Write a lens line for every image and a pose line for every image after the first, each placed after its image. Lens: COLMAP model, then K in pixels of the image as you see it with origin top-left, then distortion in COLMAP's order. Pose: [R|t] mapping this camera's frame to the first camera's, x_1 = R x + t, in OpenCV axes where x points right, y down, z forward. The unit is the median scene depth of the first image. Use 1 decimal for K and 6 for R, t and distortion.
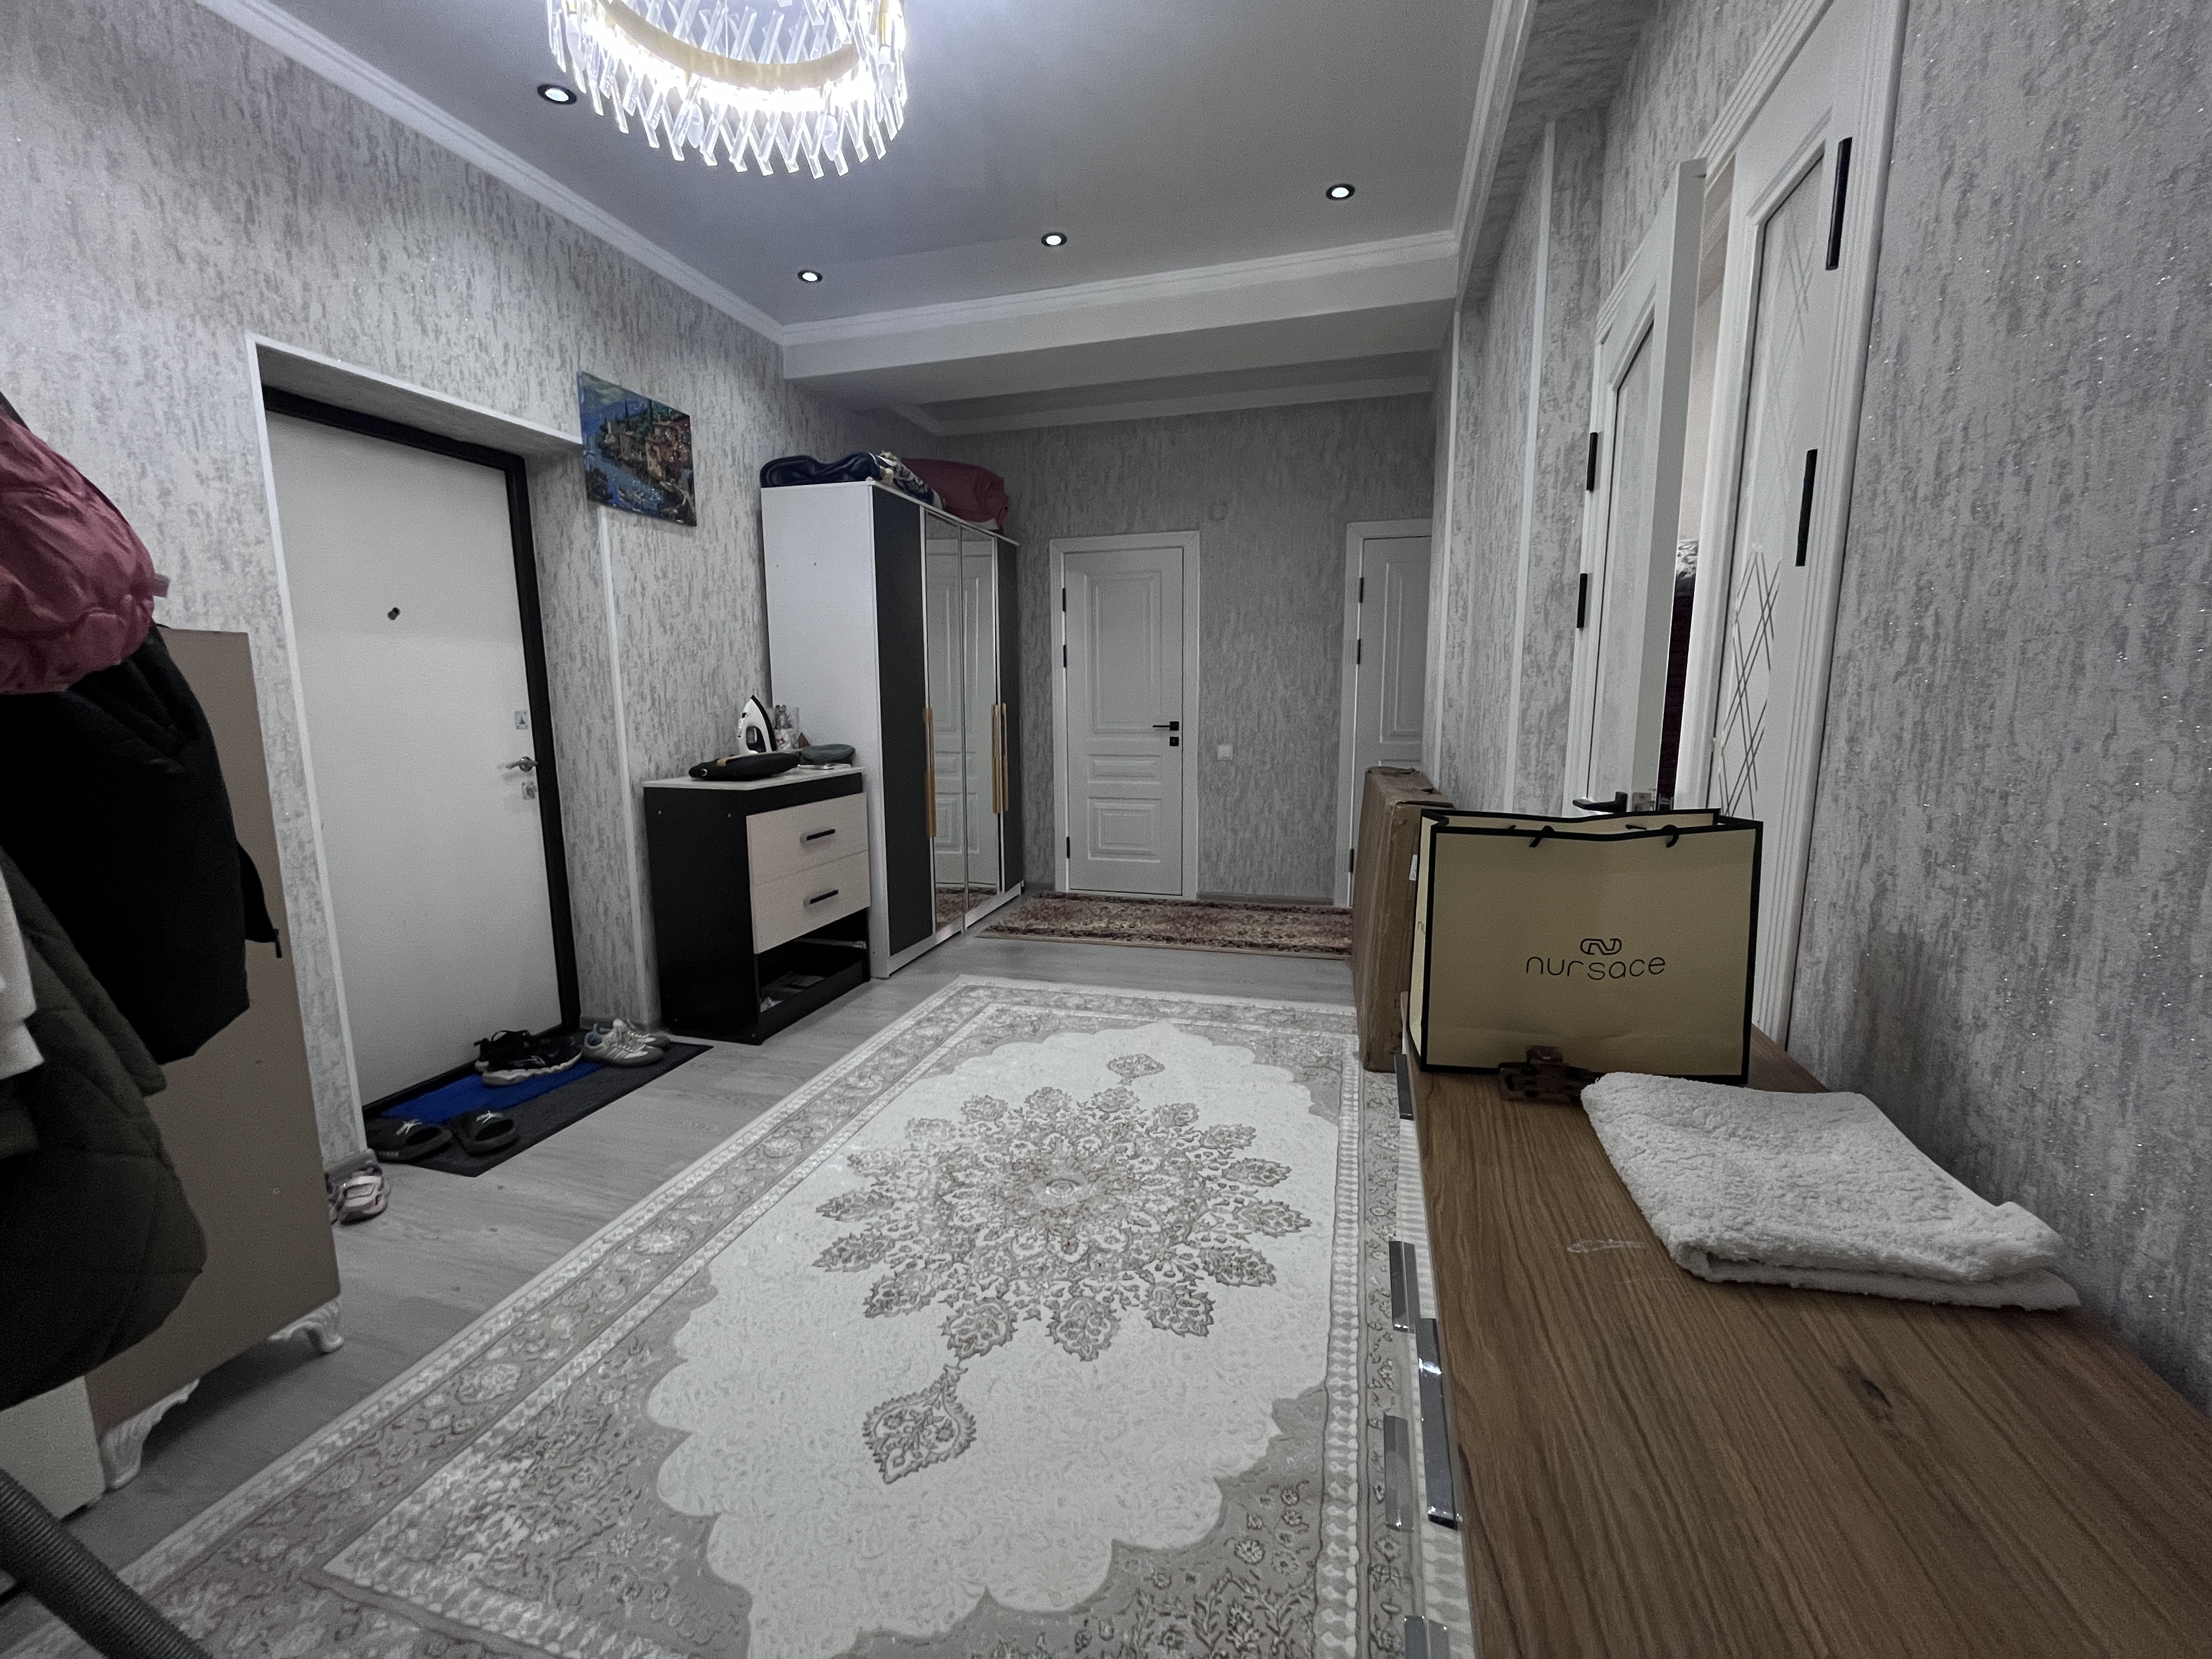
lens RADIAL K [[893.0, 0, 1102.6], [0, 893.0, 823.9], [0, 0, 1]] dist [0.001500, 0.000192]
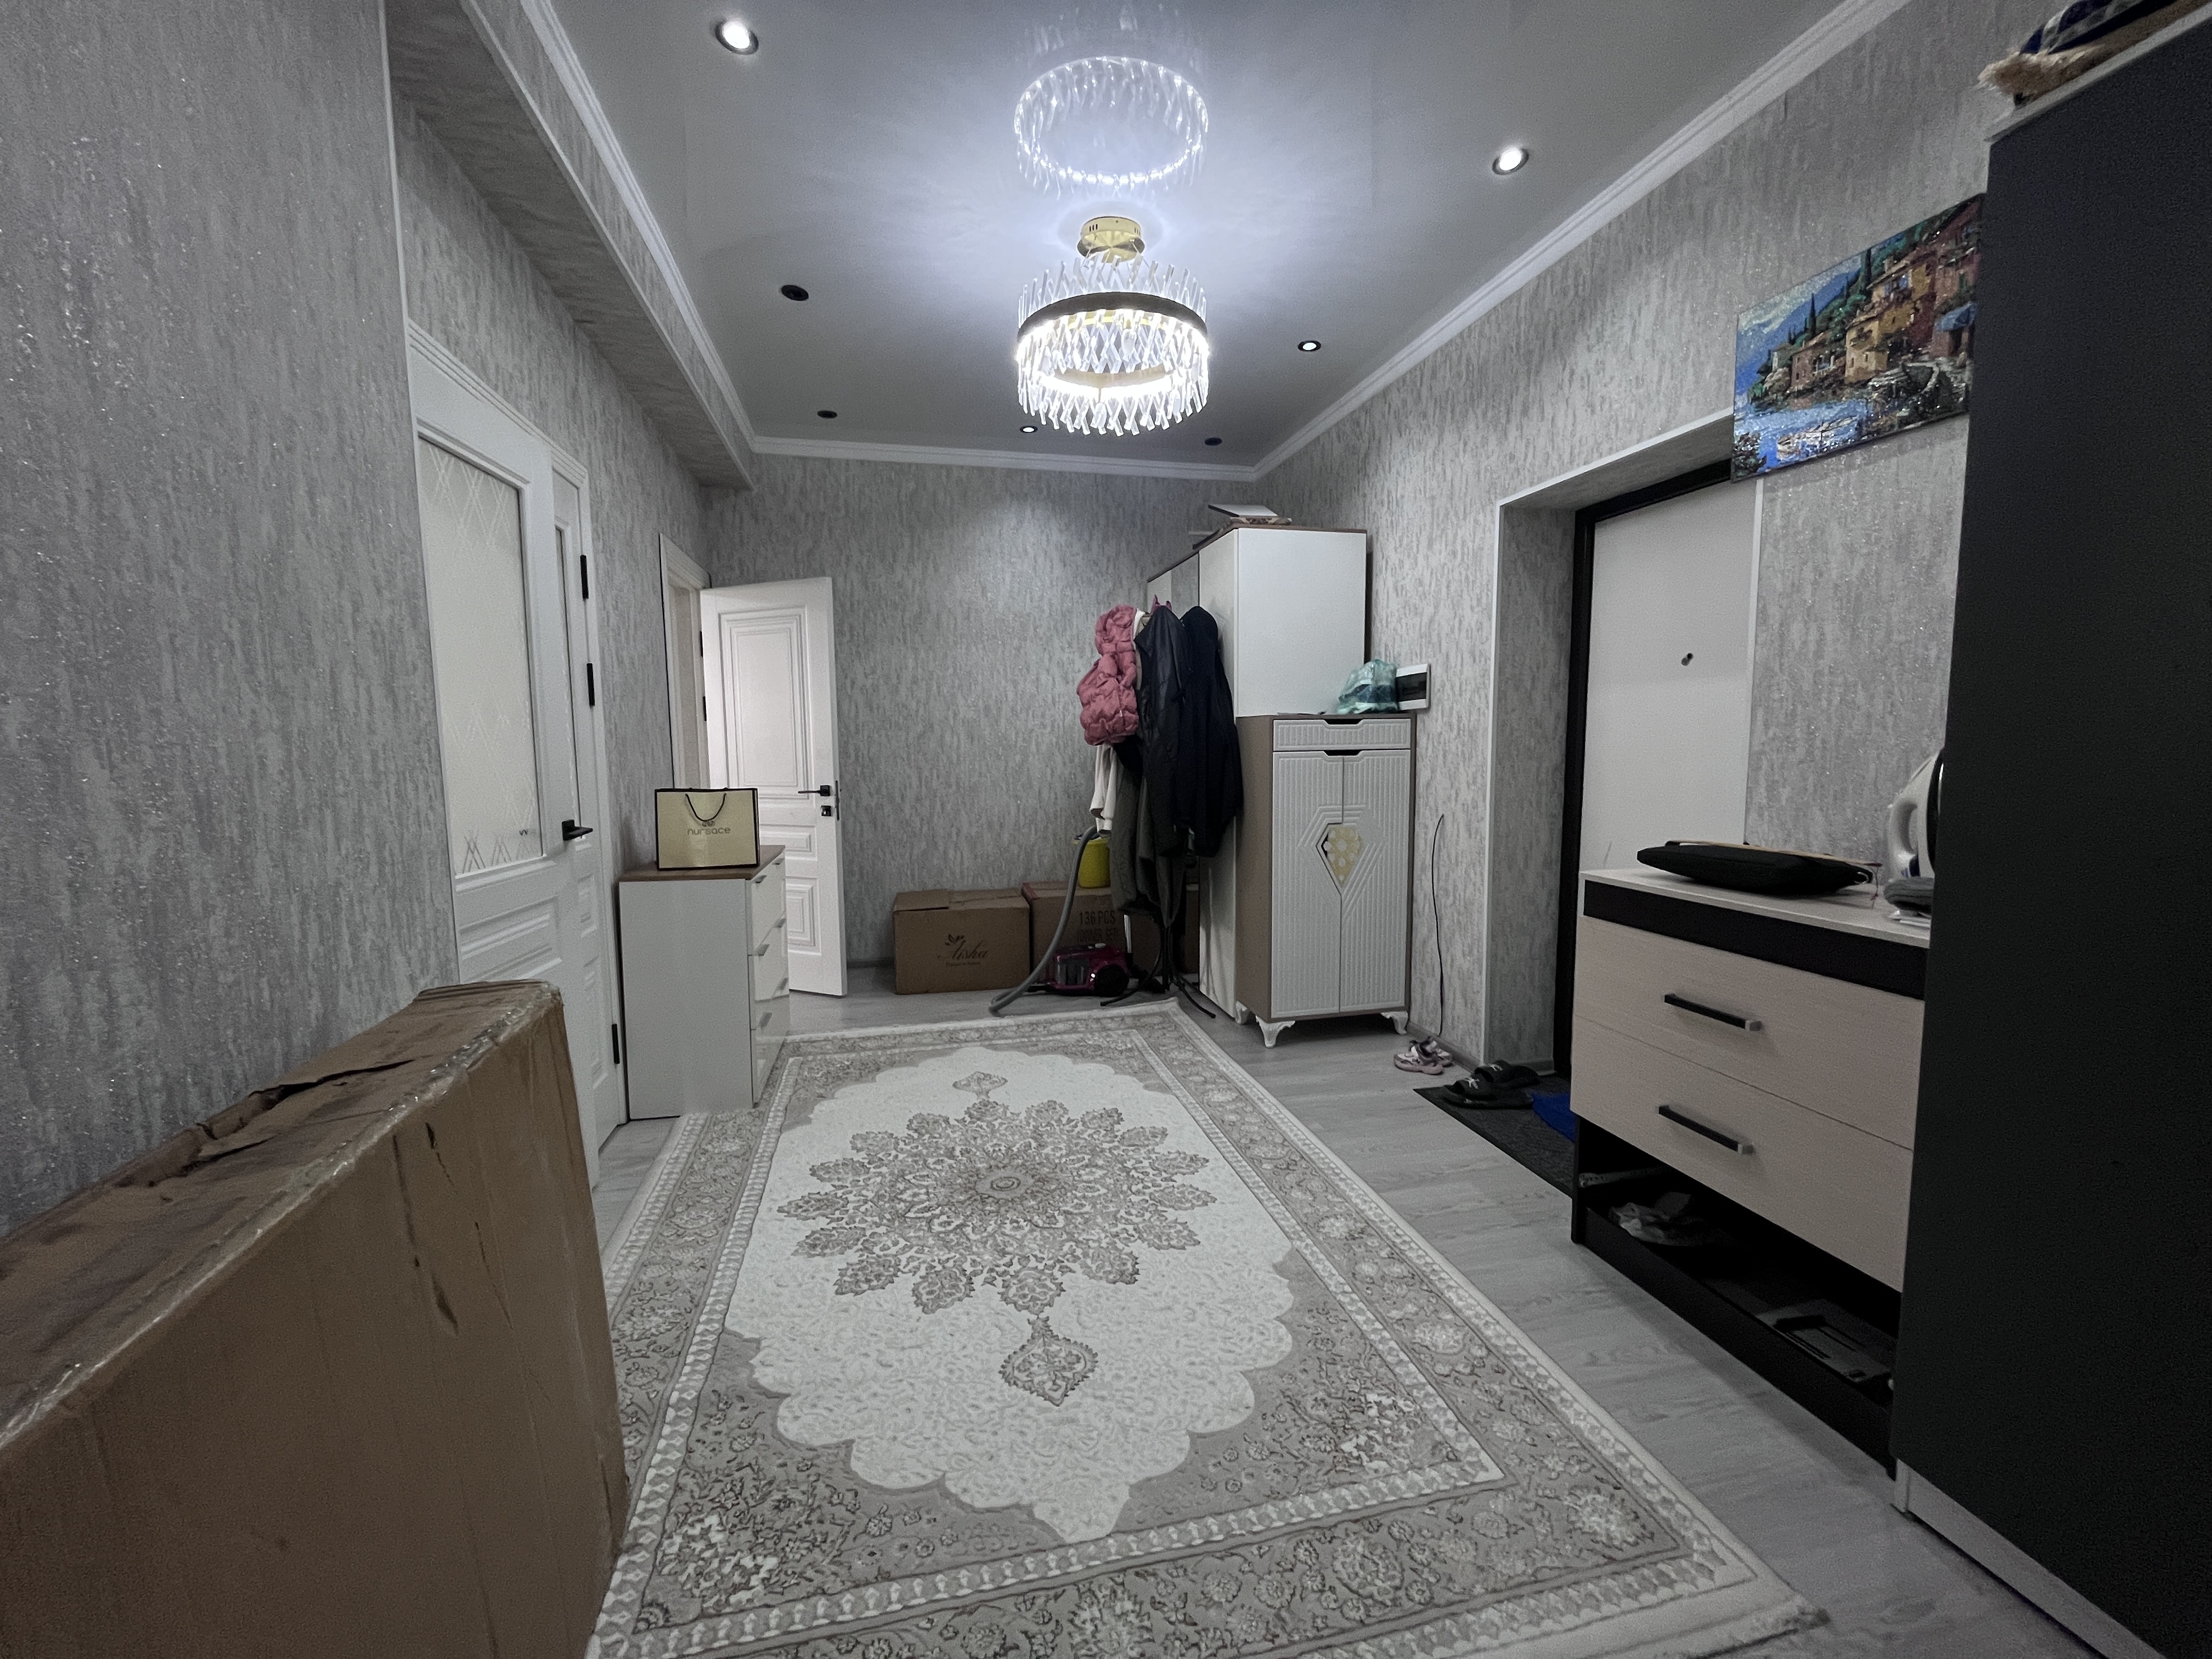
lens RADIAL K [[893.0, 0, 1101.8], [0, 893.0, 828.9], [0, 0, 1]] dist [0.001500, 0.000192]
pose [[-0.875276, 0.061919, -0.479643, 0.305344], [-0.057554, 0.971386, 0.230427, -0.247231], [0.480186, 0.229293, -0.846667, 1.617626]]
